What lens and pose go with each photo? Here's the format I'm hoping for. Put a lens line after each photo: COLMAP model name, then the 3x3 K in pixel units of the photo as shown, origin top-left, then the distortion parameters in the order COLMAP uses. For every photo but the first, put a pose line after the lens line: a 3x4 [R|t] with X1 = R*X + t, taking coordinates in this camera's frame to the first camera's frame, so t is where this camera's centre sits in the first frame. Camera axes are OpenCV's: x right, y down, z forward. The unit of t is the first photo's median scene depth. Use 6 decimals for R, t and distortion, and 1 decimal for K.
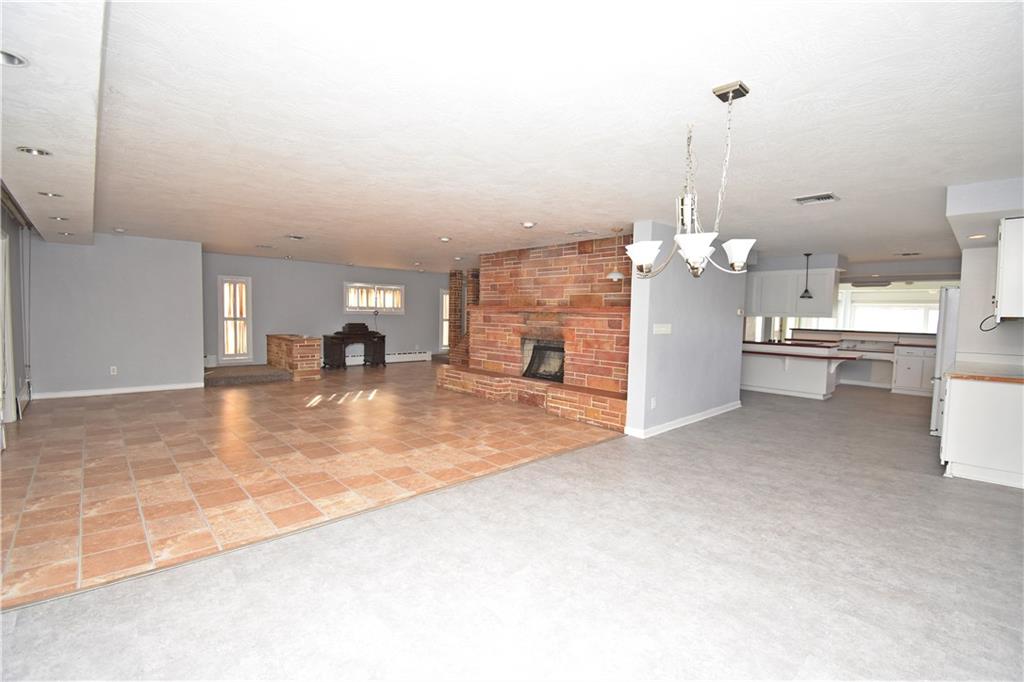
lens RADIAL K [[456.8, 0, 506.4], [0, 456.8, 341.0], [0, 0, 1]] dist [0.014806, -0.000275]
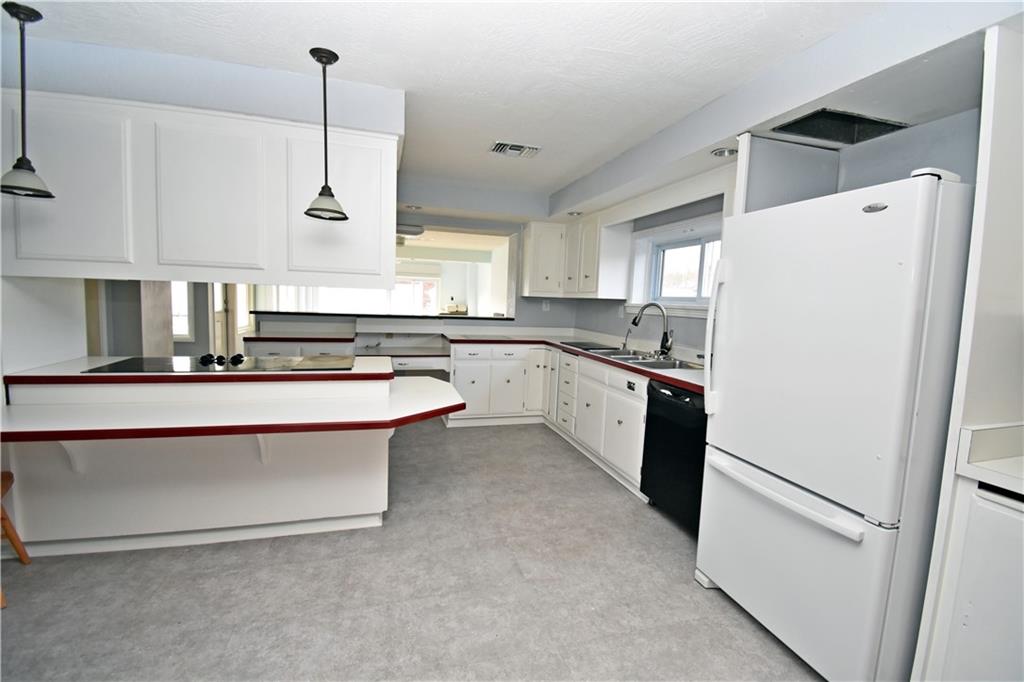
lens RADIAL K [[456.8, 0, 506.4], [0, 456.8, 341.0], [0, 0, 1]] dist [0.014806, -0.000275]
pose [[0.451026, -0.087018, 0.888258, 0.440001], [0.026278, 0.996099, 0.084240, -0.037409], [-0.892124, -0.014653, 0.451553, 0.767032]]
